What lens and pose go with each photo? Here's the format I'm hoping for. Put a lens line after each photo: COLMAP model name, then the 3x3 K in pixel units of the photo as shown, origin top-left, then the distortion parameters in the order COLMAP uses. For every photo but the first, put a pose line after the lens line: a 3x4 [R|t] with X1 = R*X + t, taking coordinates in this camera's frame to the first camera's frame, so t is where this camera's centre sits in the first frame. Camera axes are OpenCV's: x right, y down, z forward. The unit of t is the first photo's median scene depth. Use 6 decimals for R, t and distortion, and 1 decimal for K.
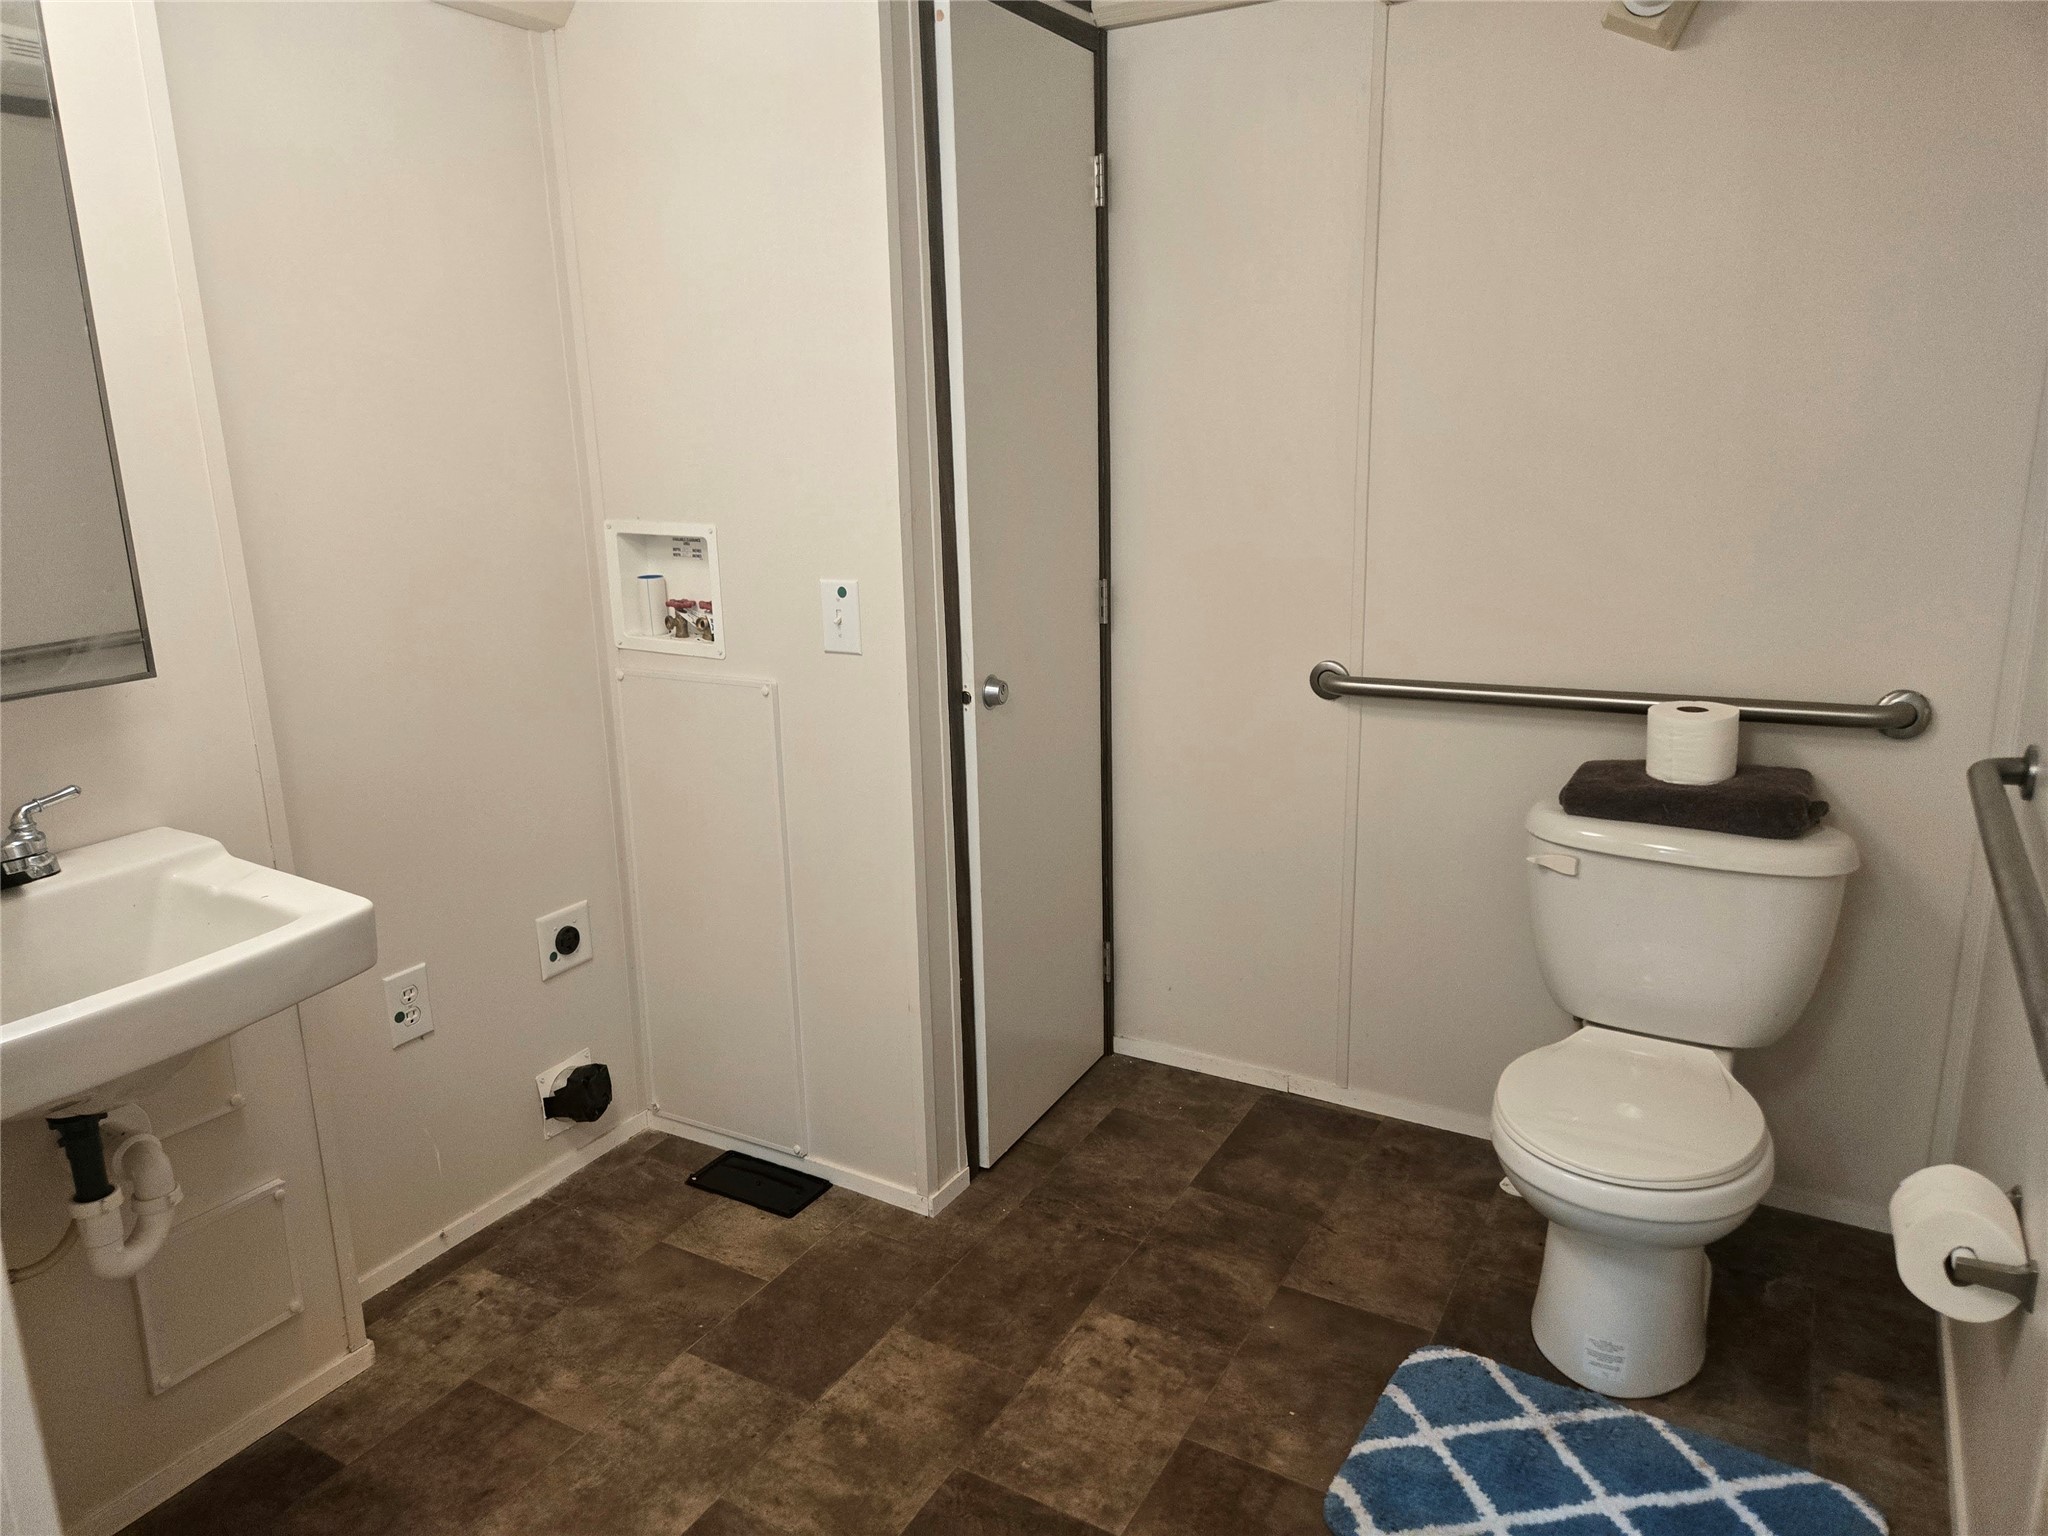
lens RADIAL K [[1379.1, 0, 1026.7], [0, 1379.1, 768.9], [0, 0, 1]] dist [0.009572, -0.015751]
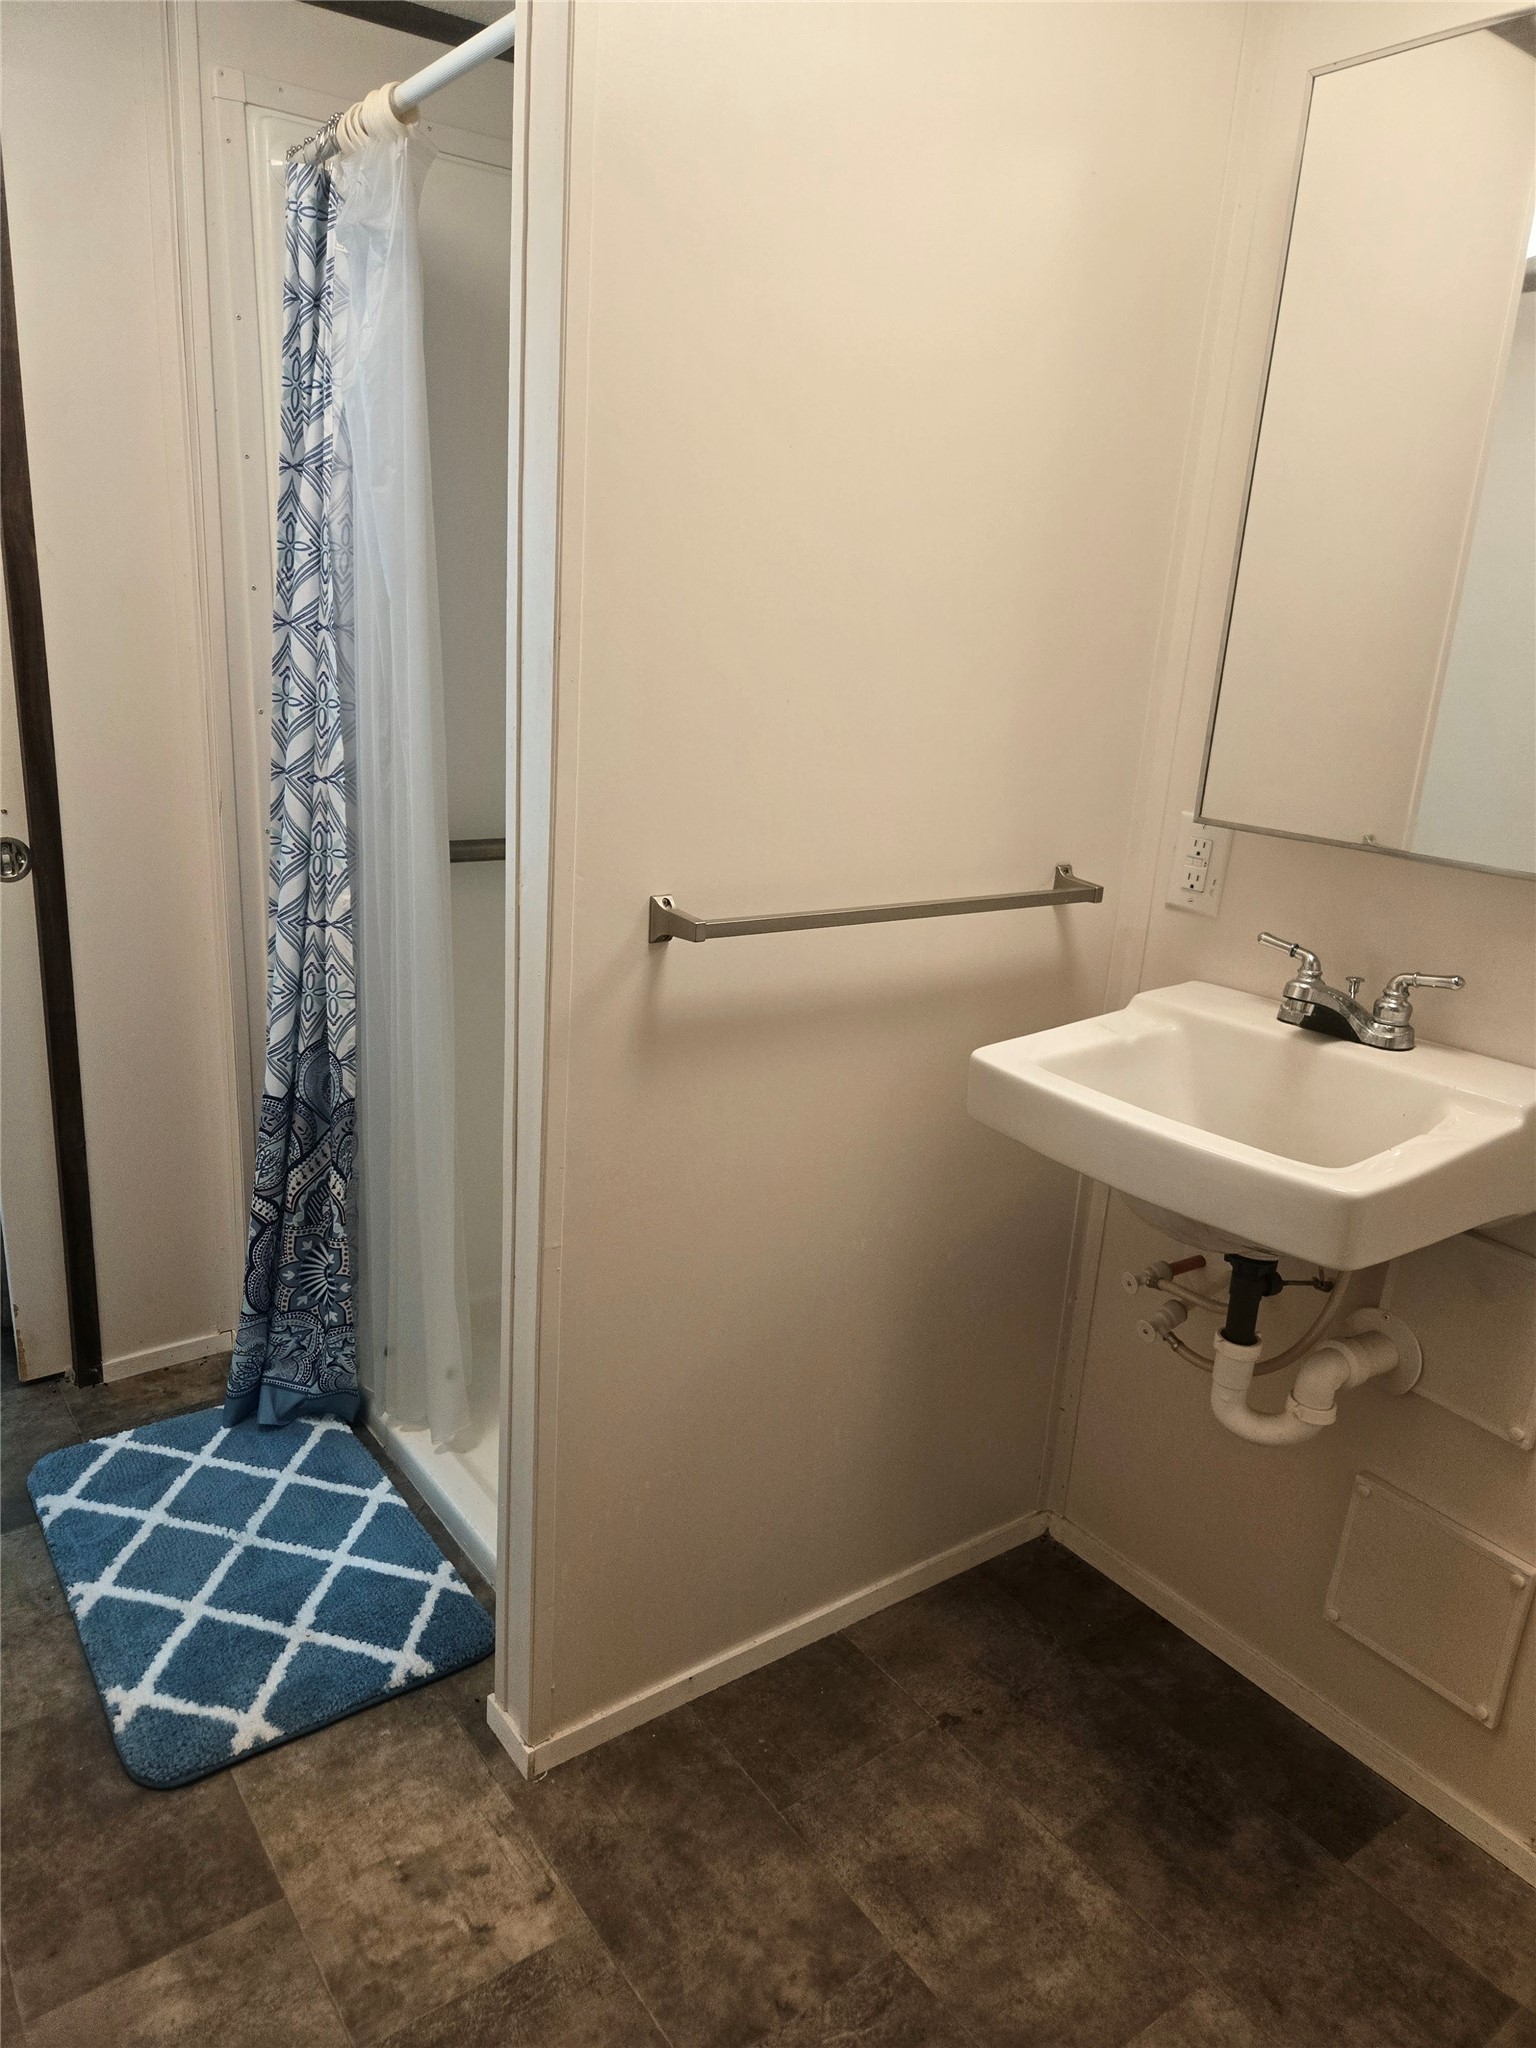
lens RADIAL K [[1379.1, 0, 770.0], [0, 1379.1, 1020.0], [0, 0, 1]] dist [0.009572, -0.015751]
pose [[-0.402656, 0.253462, -0.879560, 0.513817], [-0.283594, 0.879074, 0.383149, -0.278486], [0.870312, 0.403715, -0.282084, 1.174330]]
